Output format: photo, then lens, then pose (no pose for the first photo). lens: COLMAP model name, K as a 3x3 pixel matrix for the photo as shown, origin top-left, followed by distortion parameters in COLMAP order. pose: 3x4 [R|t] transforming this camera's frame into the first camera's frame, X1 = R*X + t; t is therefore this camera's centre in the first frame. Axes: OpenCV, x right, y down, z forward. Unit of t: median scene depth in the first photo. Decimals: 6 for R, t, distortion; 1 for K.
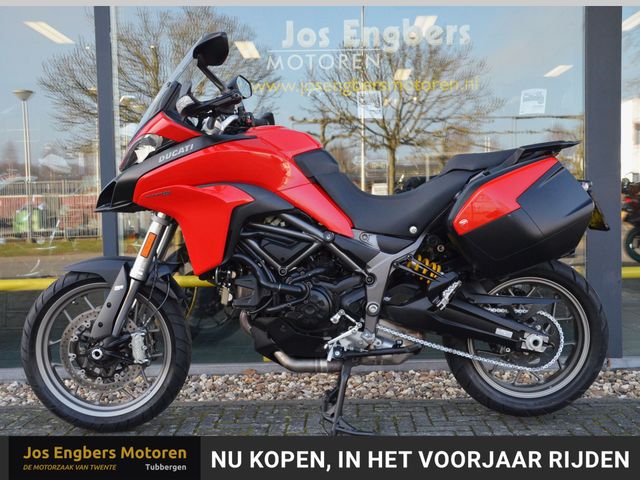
lens RADIAL K [[794.2, 0, 327.4], [0, 794.2, 240.5], [0, 0, 1]] dist [-0.022963, 0.309199]
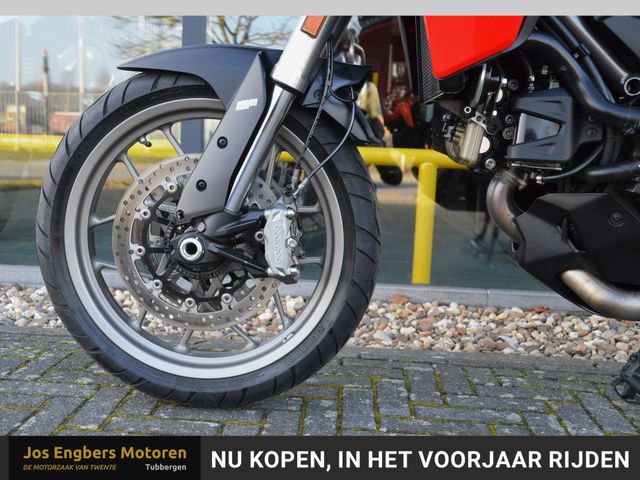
lens RADIAL K [[709.0, 0, 306.2], [0, 709.0, 242.6], [0, 0, 1]] dist [-0.075868, 0.210594]
pose [[0.996575, 0.067709, -0.047466, -0.206132], [-0.062722, 0.993042, 0.099670, 0.095105], [0.053885, -0.096352, 0.993888, 0.603805]]
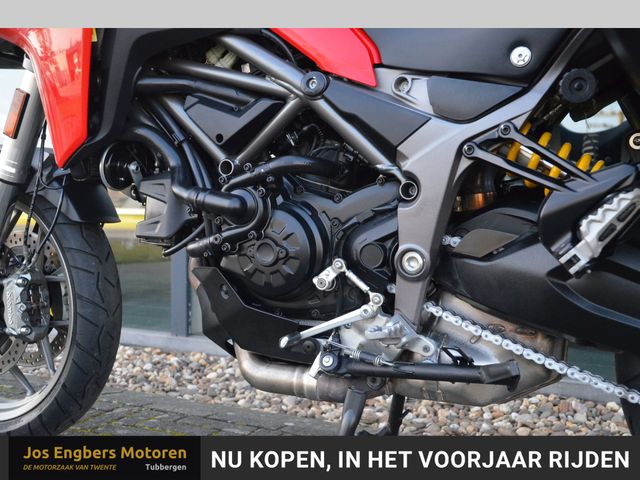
lens RADIAL K [[715.3, 0, 319.5], [0, 715.3, 226.2], [0, 0, 1]] dist [-0.001002, 0.023351]
pose [[0.911595, 0.047625, -0.408320, 0.160432], [-0.047424, 0.998818, 0.010622, 0.065687], [0.408344, 0.009682, 0.912777, 0.644658]]
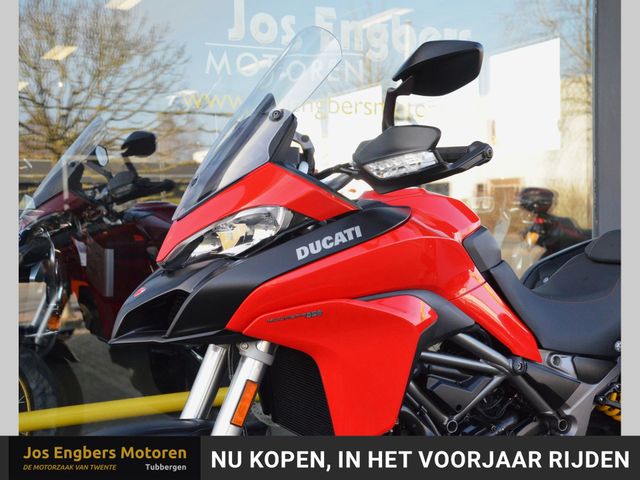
lens RADIAL K [[952.9, 0, 352.1], [0, 952.9, 240.6], [0, 0, 1]] dist [0.129089, 0.052161]
pose [[0.879961, -0.015799, 0.474784, -0.472912], [0.022481, 0.999712, -0.008399, -0.099813], [-0.474514, 0.018065, 0.880062, 0.376827]]
